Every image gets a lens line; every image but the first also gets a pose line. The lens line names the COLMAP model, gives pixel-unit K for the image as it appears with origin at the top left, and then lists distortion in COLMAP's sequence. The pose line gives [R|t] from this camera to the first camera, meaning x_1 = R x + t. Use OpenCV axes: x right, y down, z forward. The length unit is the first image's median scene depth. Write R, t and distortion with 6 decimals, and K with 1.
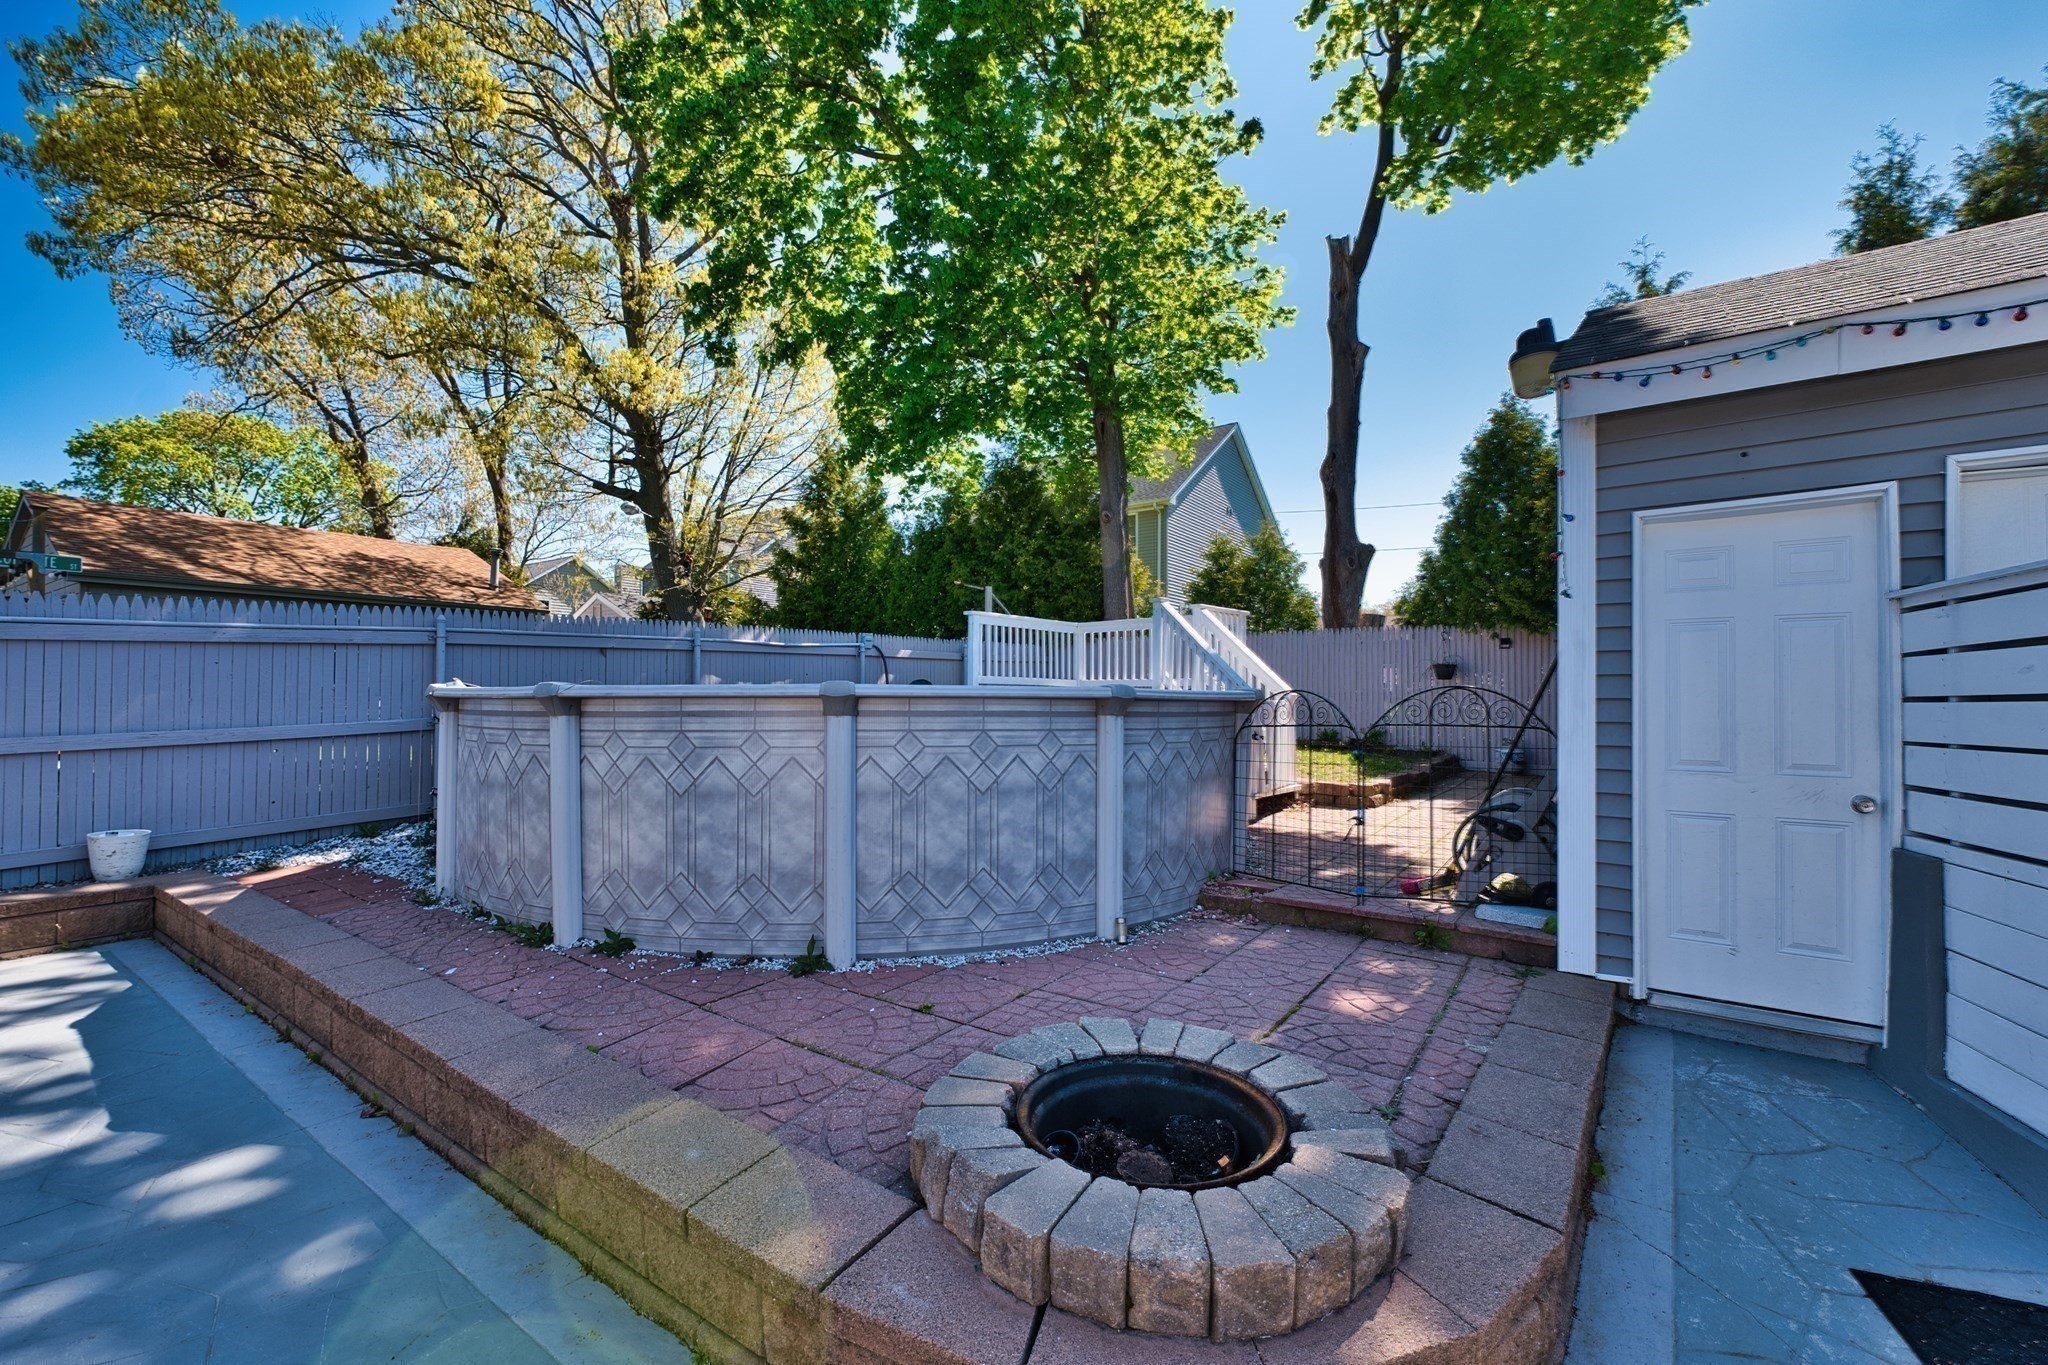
lens RADIAL K [[860.5, 0, 1021.4], [0, 860.5, 692.1], [0, 0, 1]] dist [-0.006719, 0.000702]
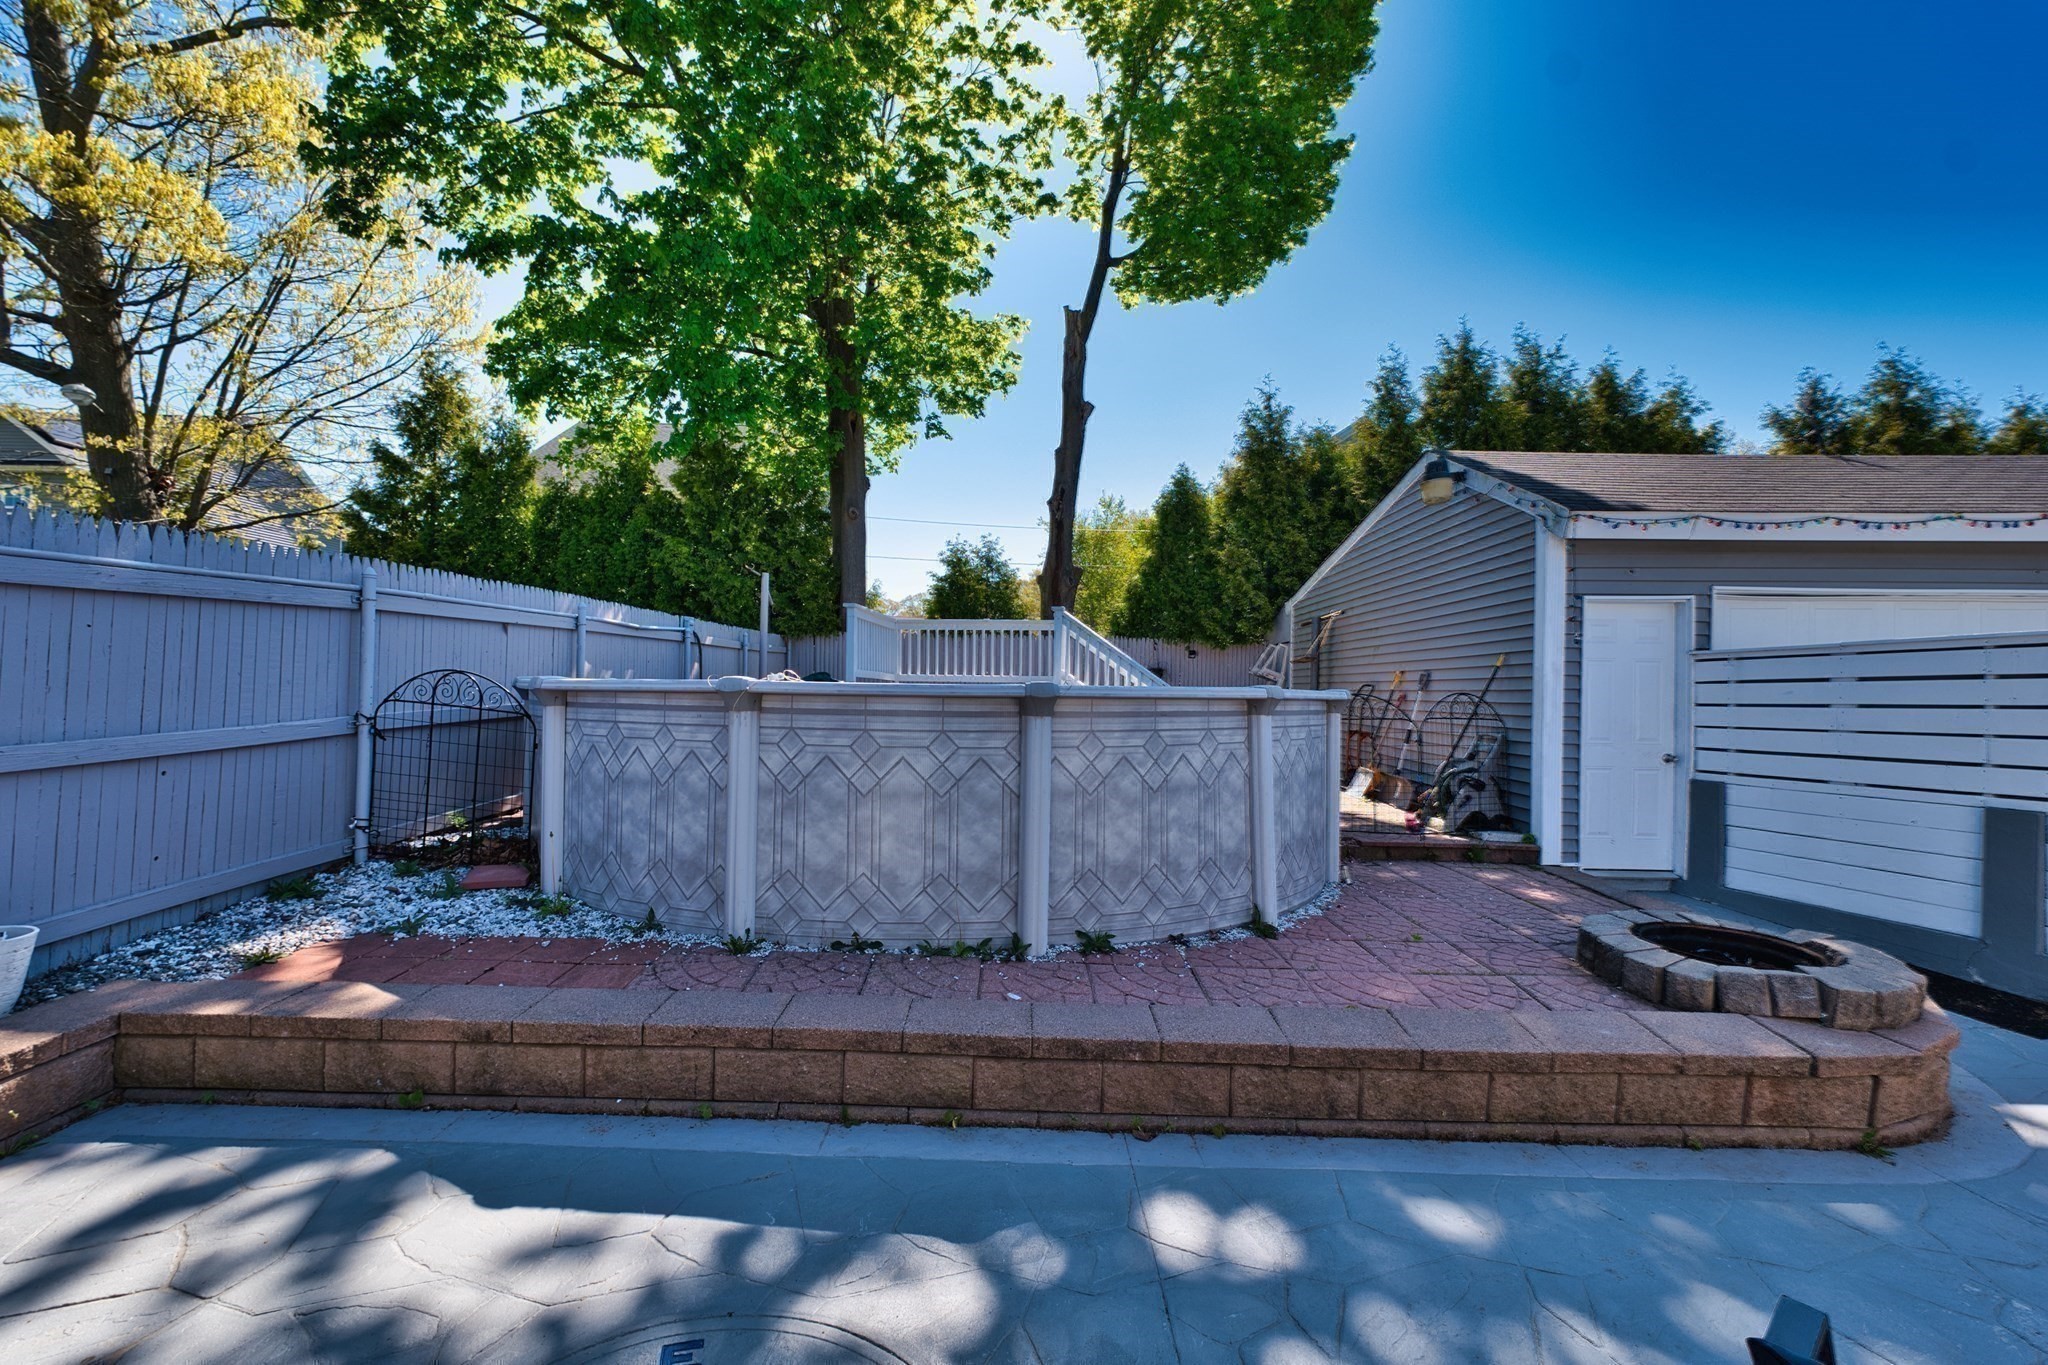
lens RADIAL K [[835.1, 0, 1025.2], [0, 835.1, 691.8], [0, 0, 1]] dist [0.000031, 0.000071]
pose [[0.814642, 0.010437, 0.579871, -0.375273], [-0.017318, 0.999830, 0.006334, -0.002006], [-0.579706, -0.015202, 0.814684, 0.086010]]
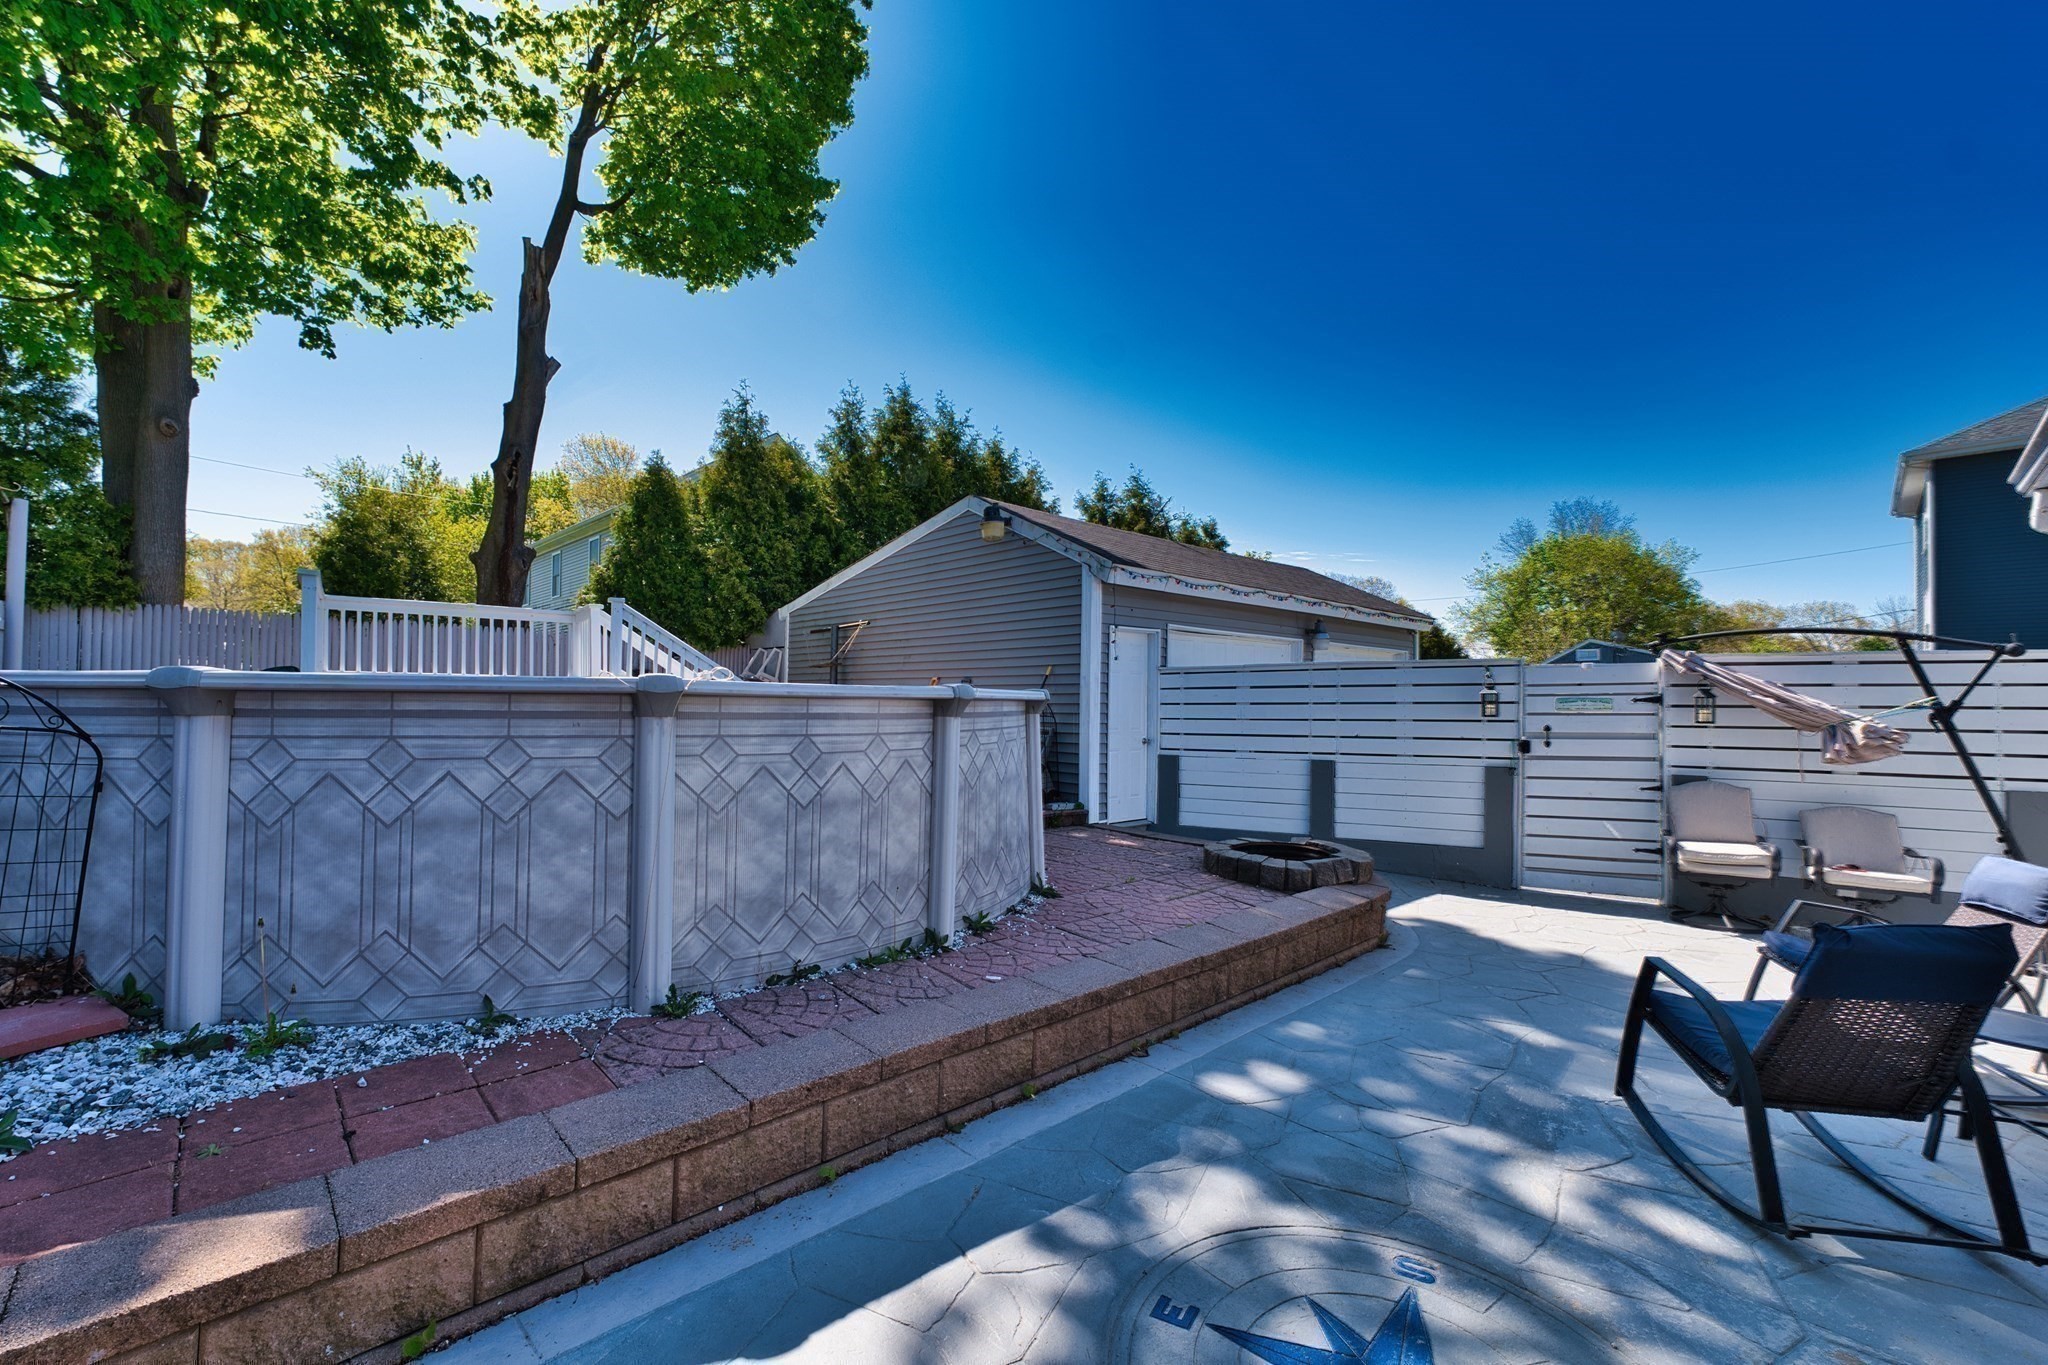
lens RADIAL K [[835.1, 0, 1020.4], [0, 835.1, 692.3], [0, 0, 1]] dist [0.000031, 0.000071]
pose [[0.188321, 0.013565, 0.982014, -0.512295], [-0.017680, 0.999789, -0.010420, 0.002190], [-0.981948, -0.015399, 0.188521, 0.253445]]
